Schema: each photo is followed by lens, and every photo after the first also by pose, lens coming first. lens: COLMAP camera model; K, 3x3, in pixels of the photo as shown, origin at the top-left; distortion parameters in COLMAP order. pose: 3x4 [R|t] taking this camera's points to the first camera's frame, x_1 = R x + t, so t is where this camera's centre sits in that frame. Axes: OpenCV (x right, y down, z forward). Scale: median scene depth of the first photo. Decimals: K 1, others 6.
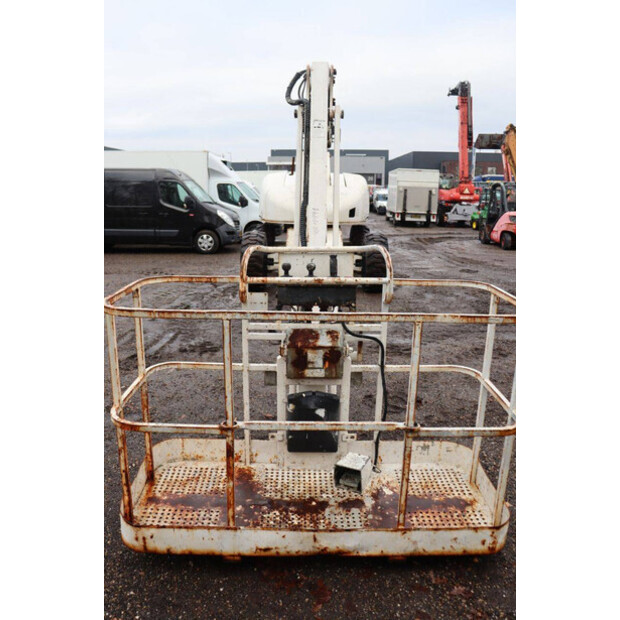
lens RADIAL K [[504.5, 0, 310.0], [0, 504.5, 310.0], [0, 0, 1]] dist [-0.171154, 0.150748]
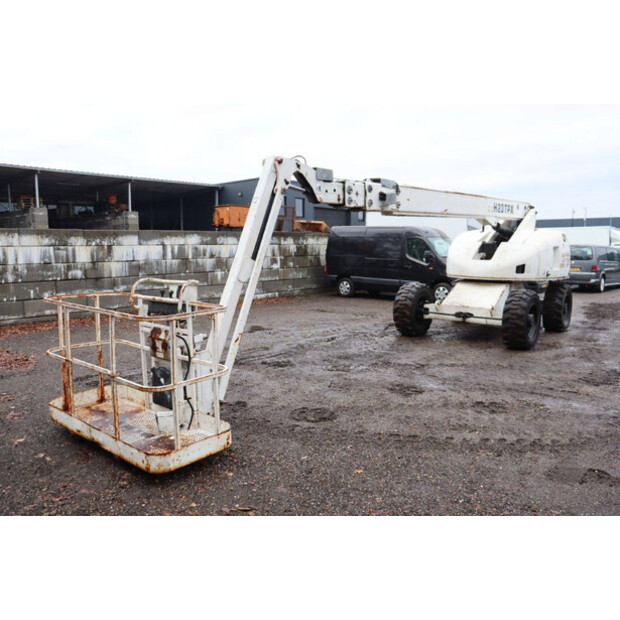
lens RADIAL K [[504.5, 0, 310.0], [0, 504.5, 310.0], [0, 0, 1]] dist [-0.171154, 0.150748]
pose [[0.759058, 0.071587, -0.647075, 1.414463], [-0.142365, 0.988132, -0.057684, 0.002253], [0.635267, 0.135906, 0.760241, 0.044585]]
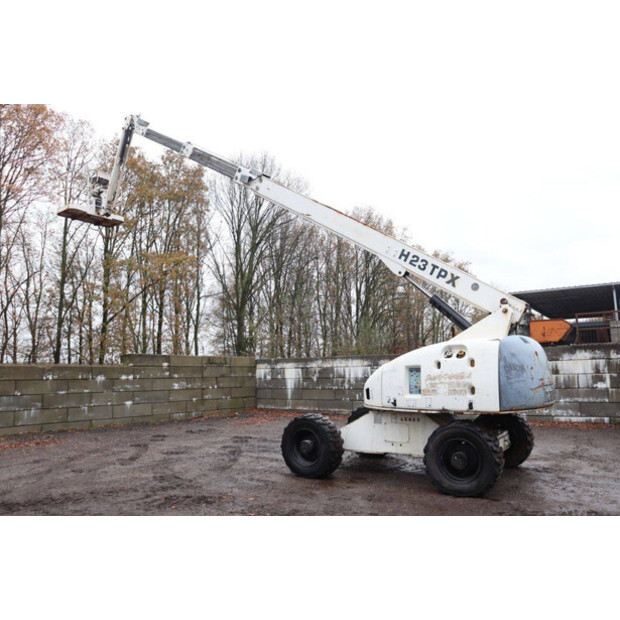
lens RADIAL K [[519.9, 0, 310.0], [0, 519.9, 310.0], [0, 0, 1]] dist [-0.166910, 0.161575]
pose [[-0.568342, -0.091152, -0.817728, 3.015182], [-0.175745, 0.984357, 0.012421, -1.146434], [0.803804, 0.150771, -0.575471, 4.933812]]
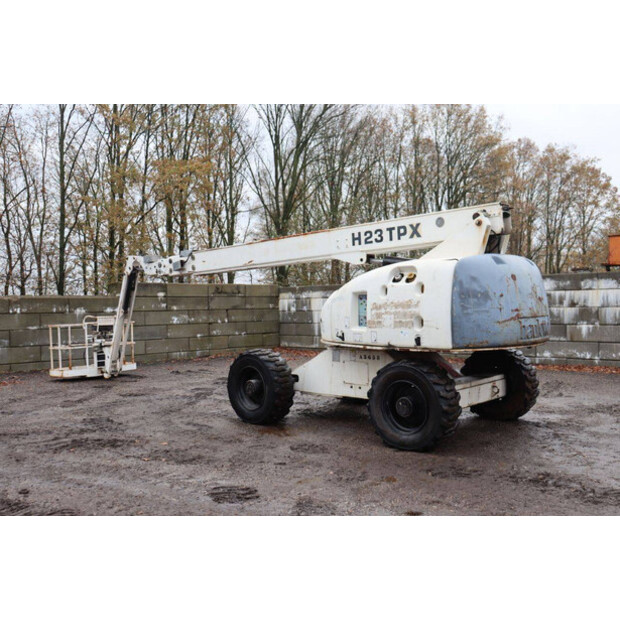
lens RADIAL K [[645.8, 0, 310.0], [0, 645.8, 310.0], [0, 0, 1]] dist [-0.055875, 0.008706]
pose [[-0.680052, 0.014246, -0.733026, 2.658303], [-0.153702, 0.974823, 0.161539, -1.263377], [0.716872, 0.222523, -0.660741, 5.568773]]
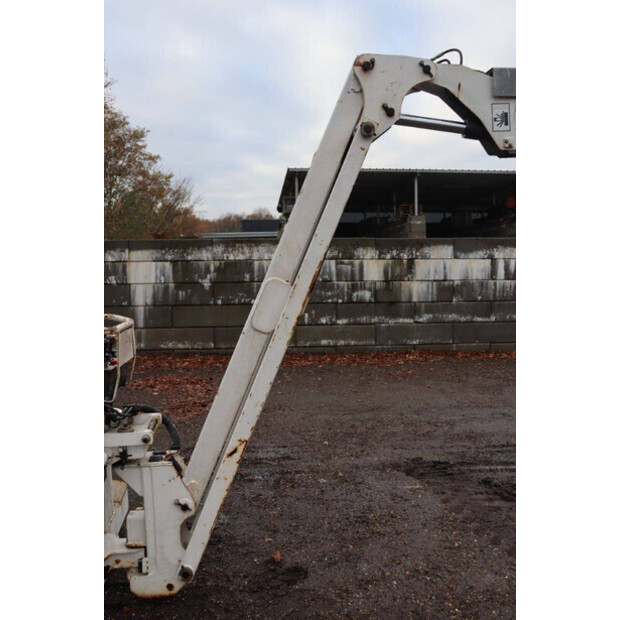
lens RADIAL K [[605.7, 0, 310.0], [0, 605.7, 310.0], [0, 0, 1]] dist [-0.120474, 0.166619]
pose [[0.096968, 0.063911, -0.993233, 1.081965], [-0.221837, 0.974220, 0.041030, -0.265865], [0.970250, 0.216358, 0.108646, 1.216950]]
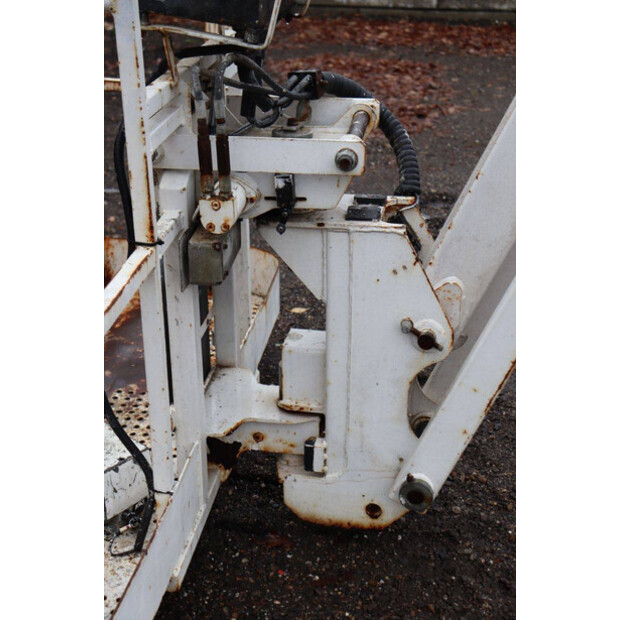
lens RADIAL K [[1004.8, 0, 310.0], [0, 1004.8, 310.0], [0, 0, 1]] dist [0.118358, 0.055219]
pose [[-0.162289, 0.379179, -0.910981, 0.692523], [-0.248961, 0.877617, 0.409643, -0.124941], [0.954820, 0.293279, -0.048027, 1.142694]]
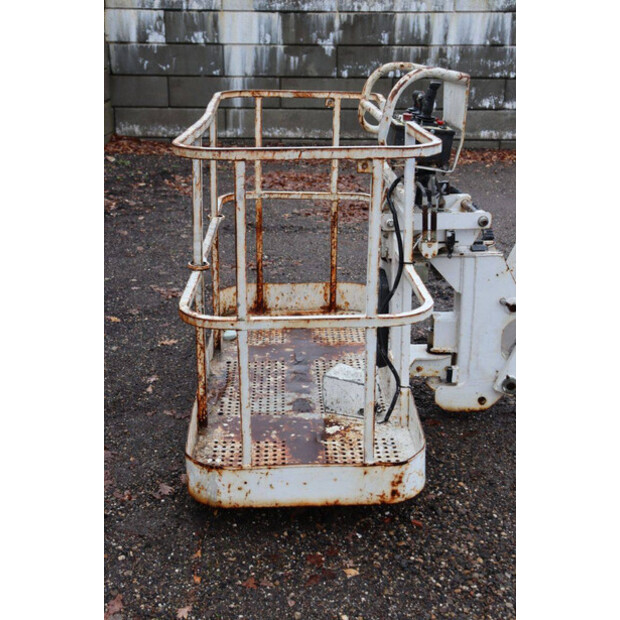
lens RADIAL K [[811.6, 0, 309.3], [0, 811.6, 318.7], [0, 0, 1]] dist [0.026412, 0.114144]
pose [[0.006360, 0.324607, -0.945828, 1.153055], [-0.239976, 0.918702, 0.313684, -0.120564], [0.970758, 0.224981, 0.083741, 0.816124]]
